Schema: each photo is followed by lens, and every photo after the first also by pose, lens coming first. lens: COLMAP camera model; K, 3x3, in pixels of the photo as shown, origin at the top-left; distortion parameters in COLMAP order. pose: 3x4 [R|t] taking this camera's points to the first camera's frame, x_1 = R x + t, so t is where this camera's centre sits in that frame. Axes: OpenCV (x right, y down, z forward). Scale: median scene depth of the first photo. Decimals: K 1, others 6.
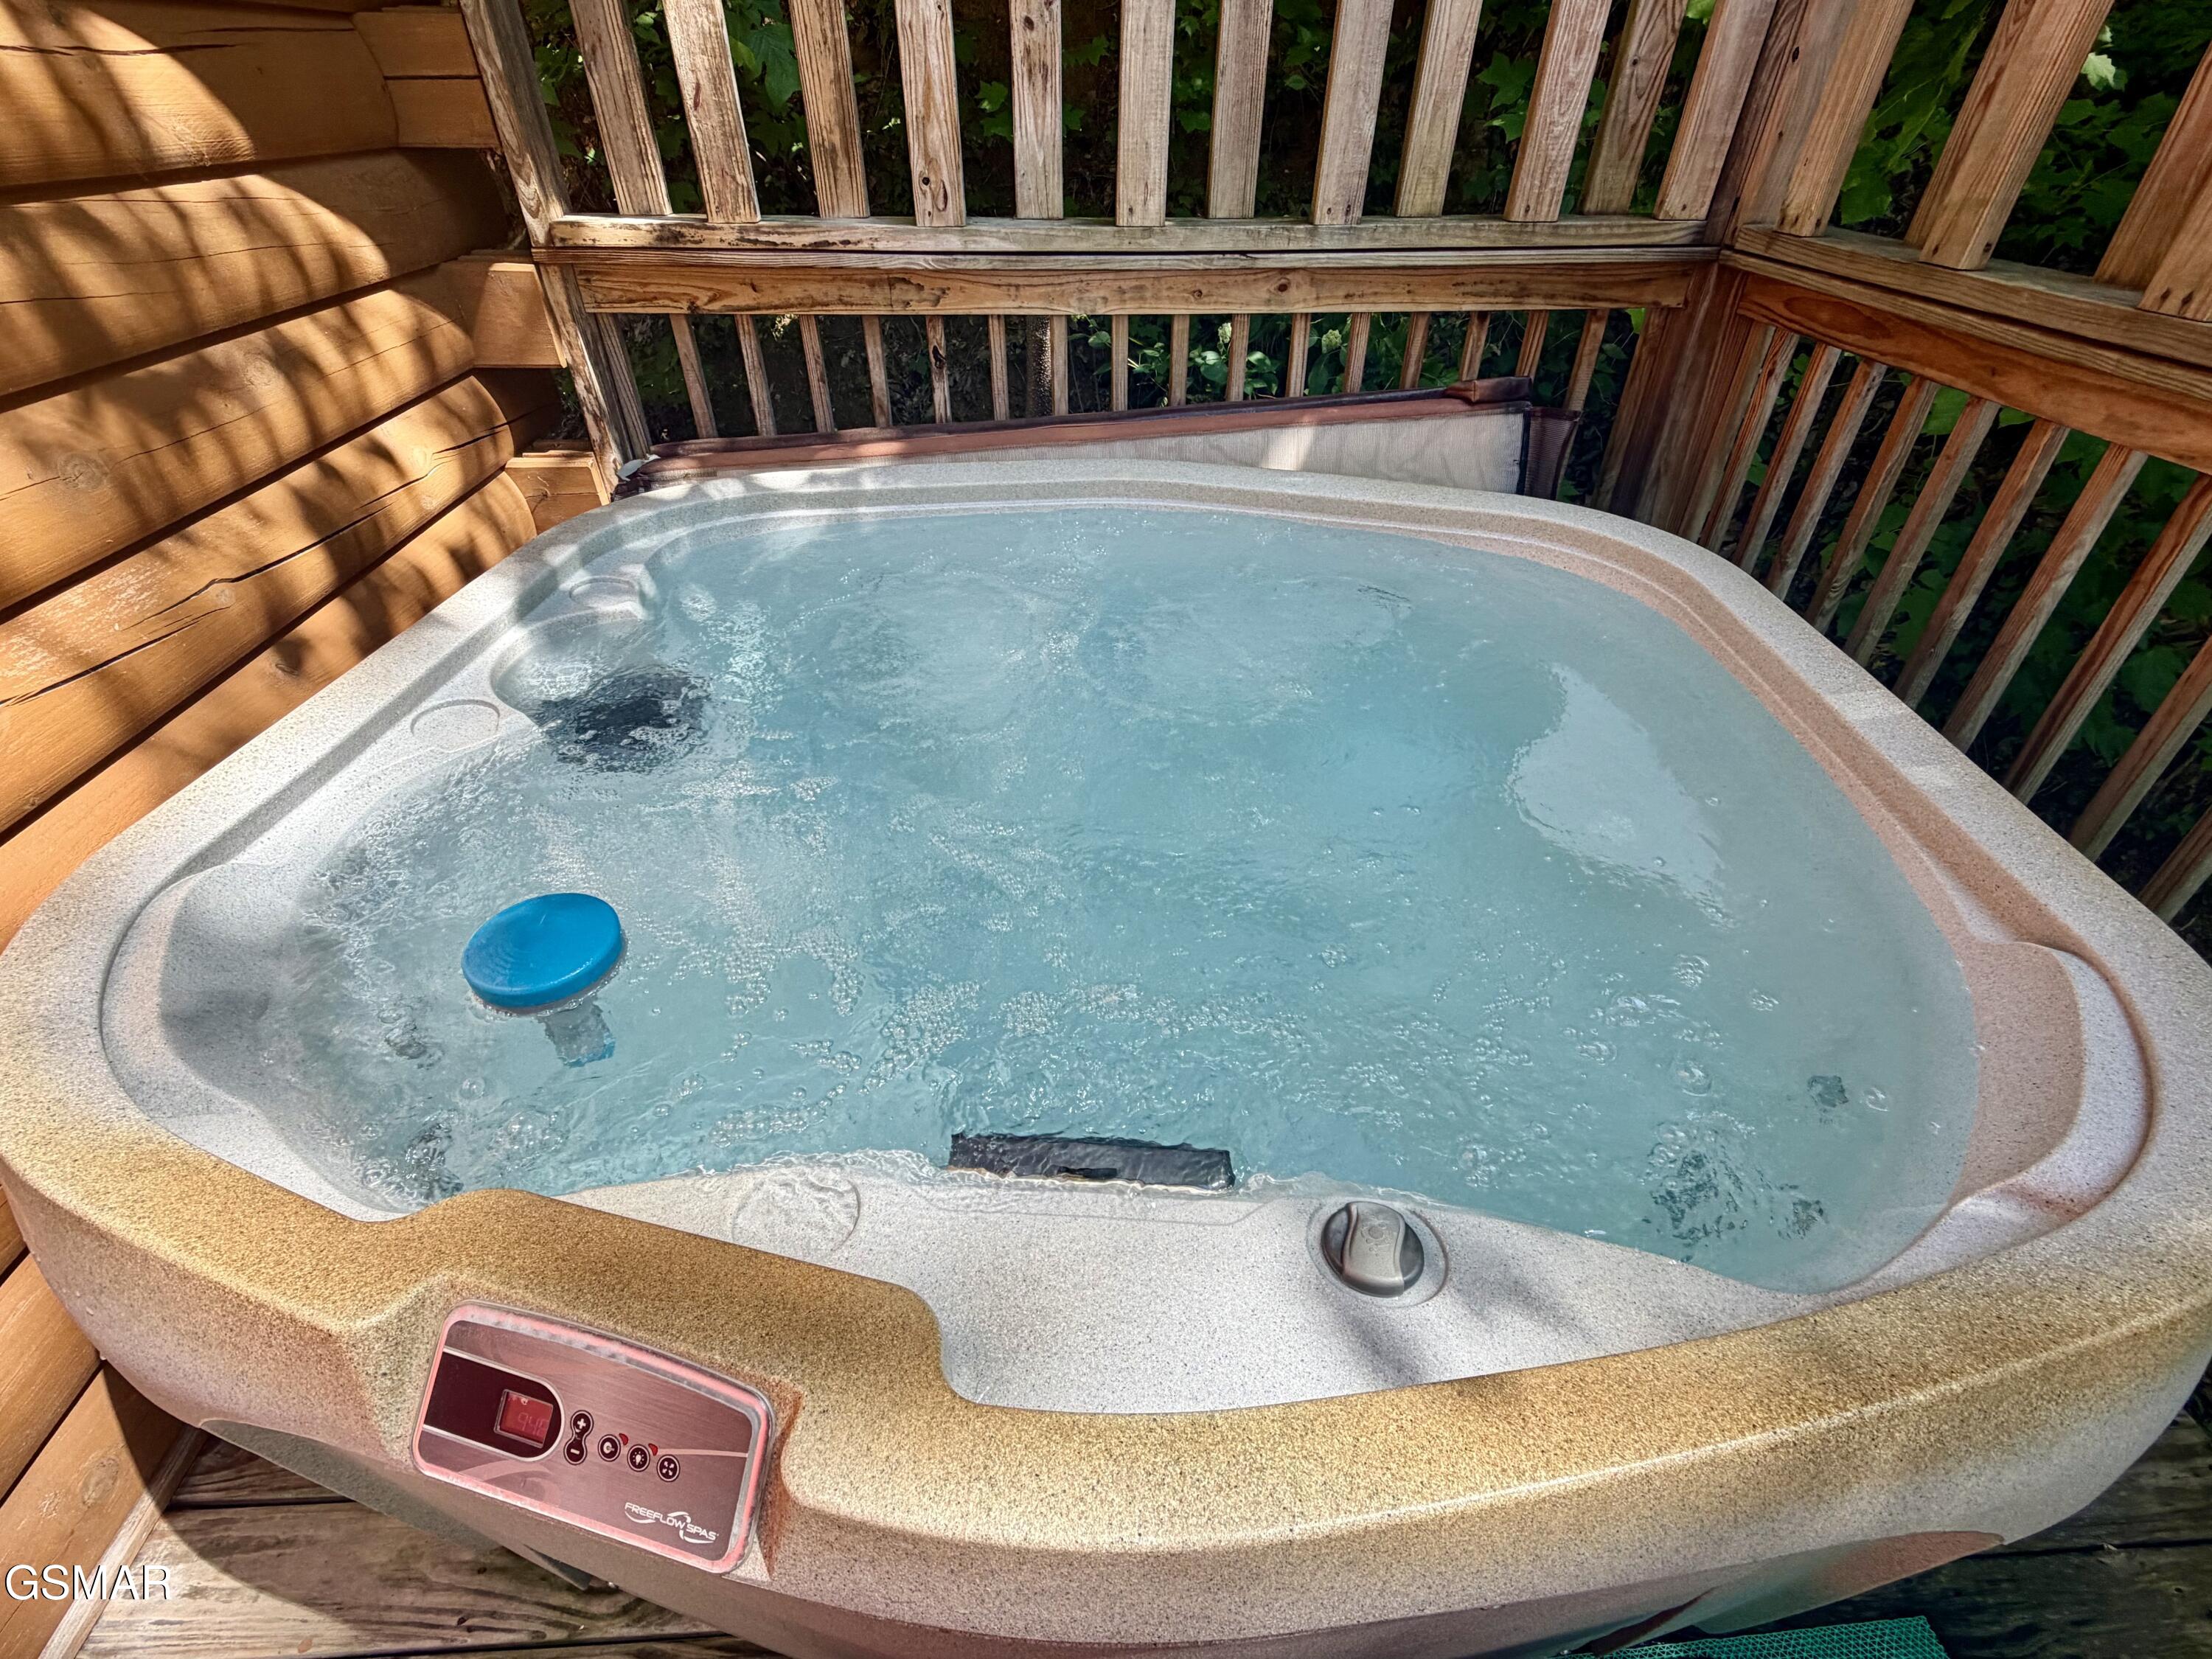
lens RADIAL K [[991.3, 0, 1104.9], [0, 991.3, 839.0], [0, 0, 1]] dist [-0.000583, -0.000328]
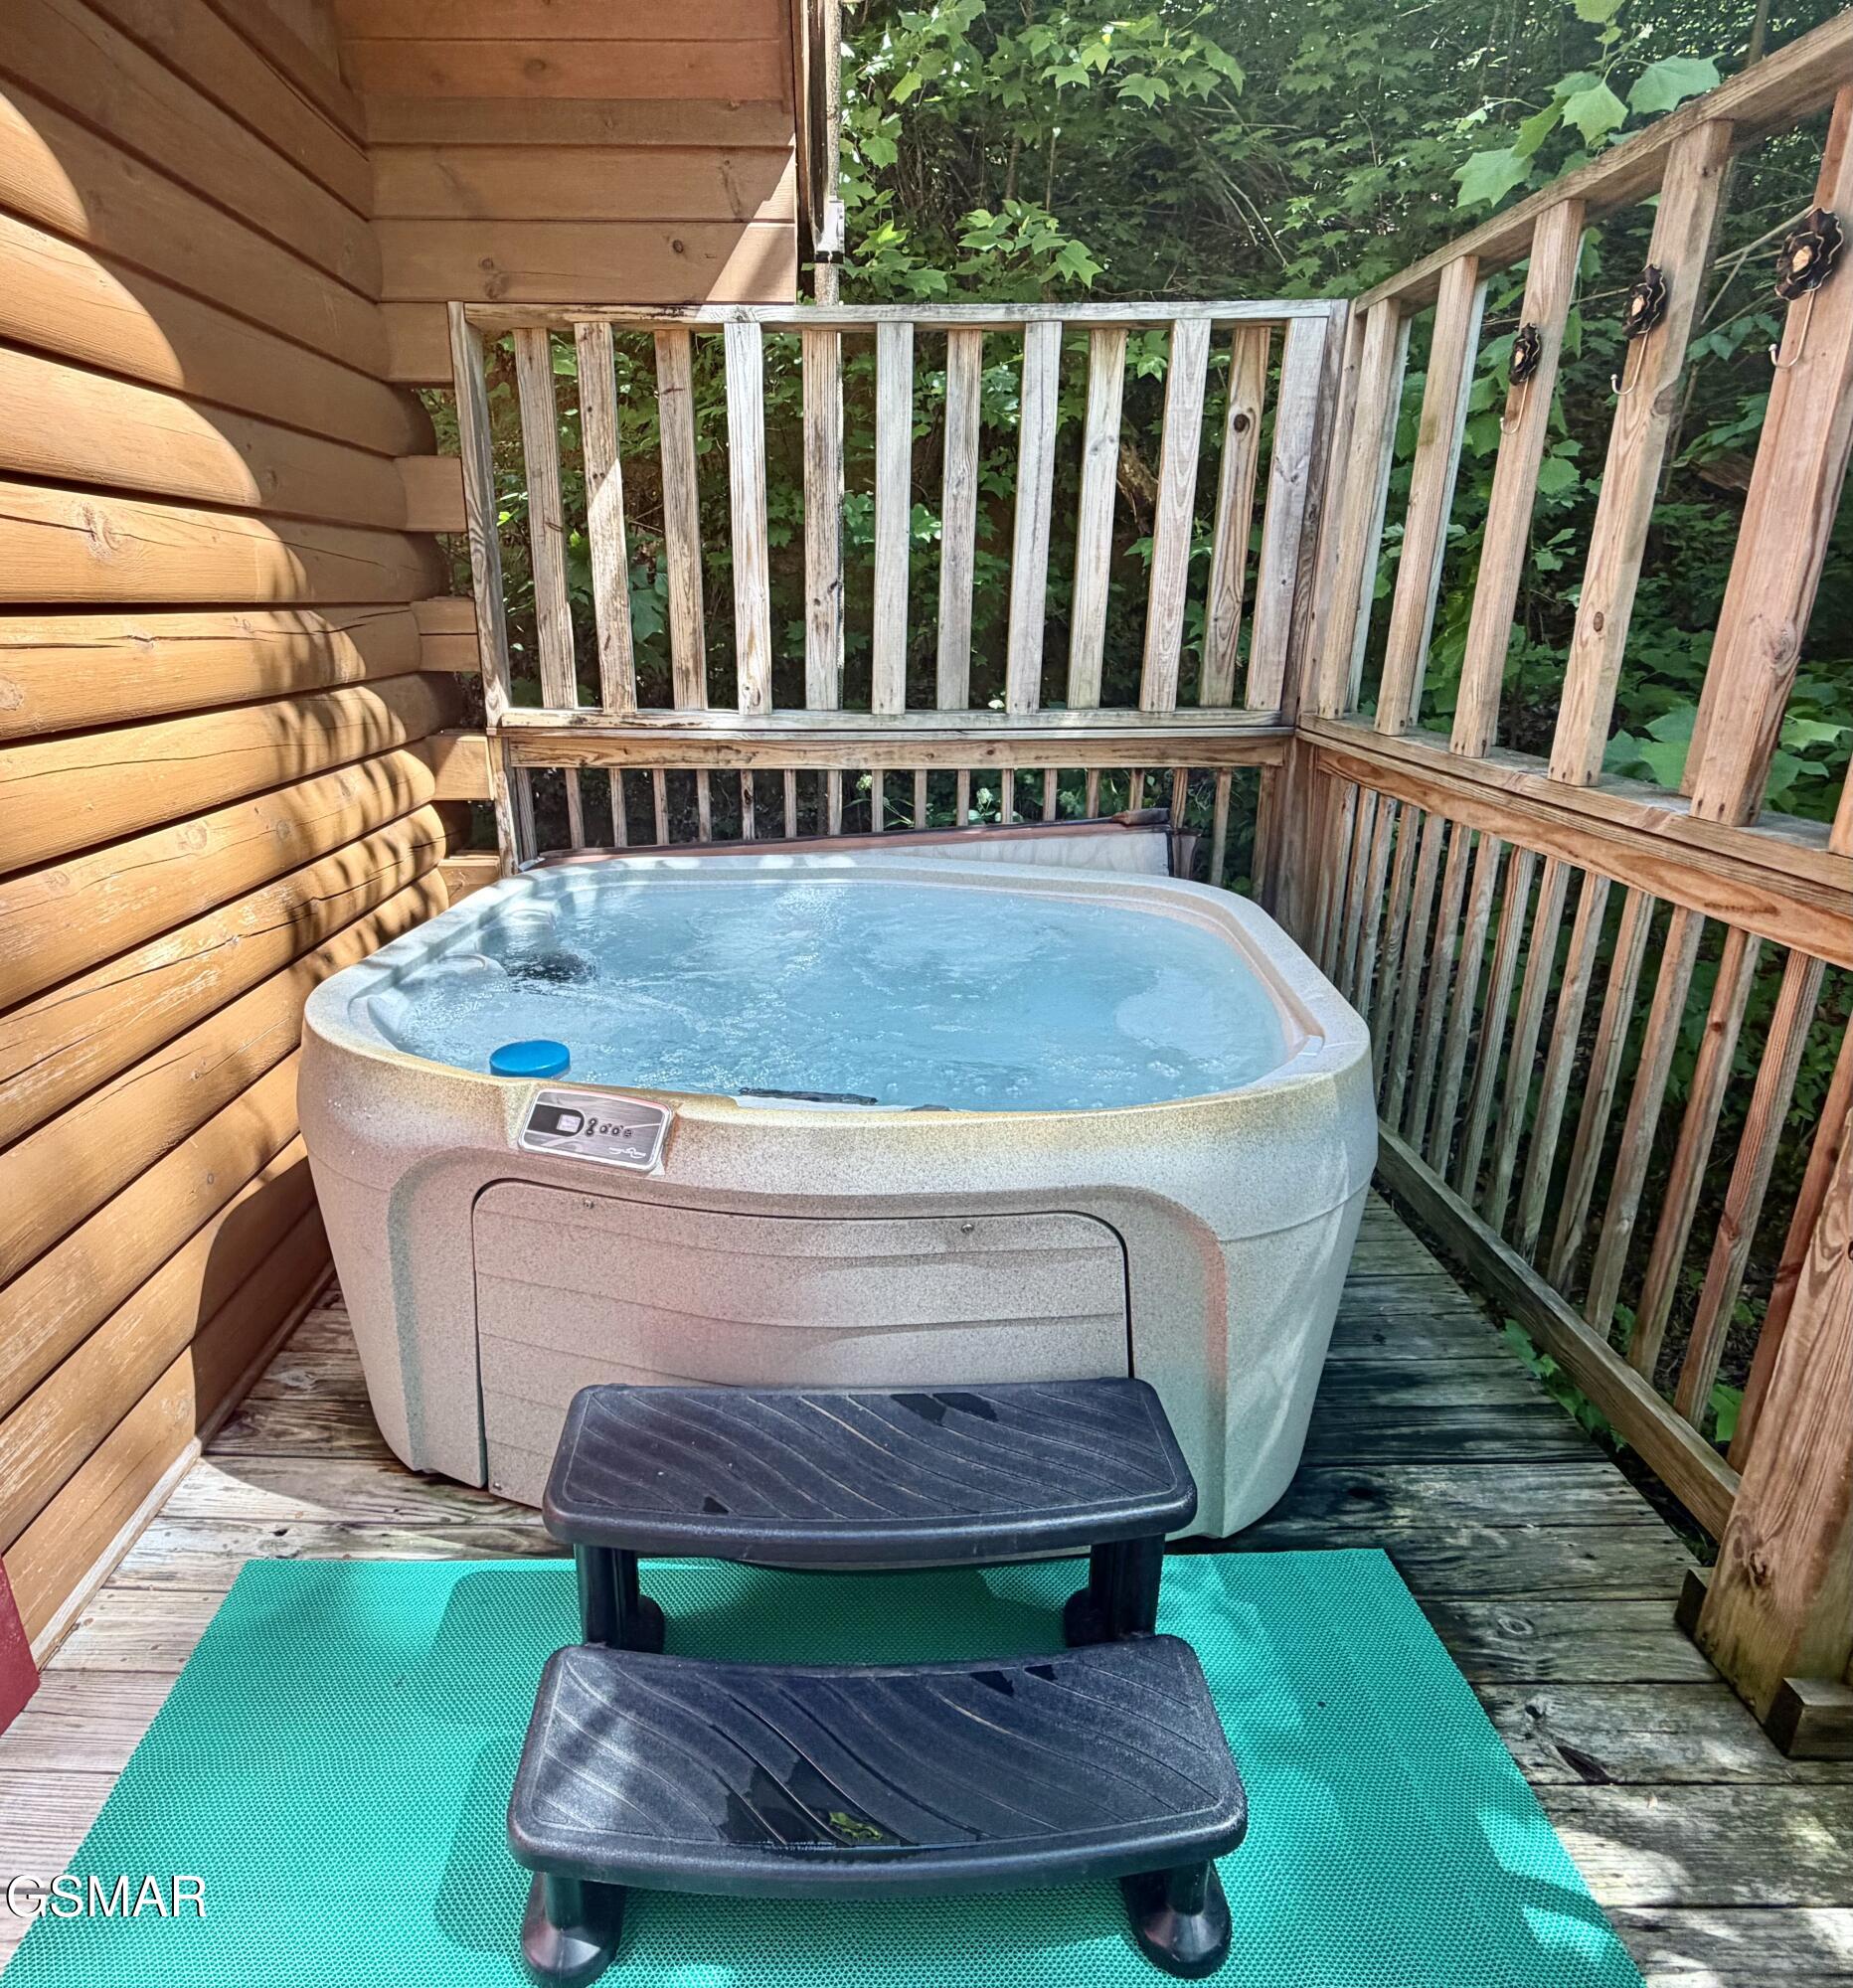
lens RADIAL K [[1230.9, 0, 860.5], [0, 1230.9, 1028.5], [0, 0, 1]] dist [-0.006199, 0.000067]
pose [[0.998685, 0.011422, -0.049974, 0.089979], [-0.026218, 0.951520, -0.306468, 0.388414], [0.044050, 0.307375, 0.950568, -0.598119]]
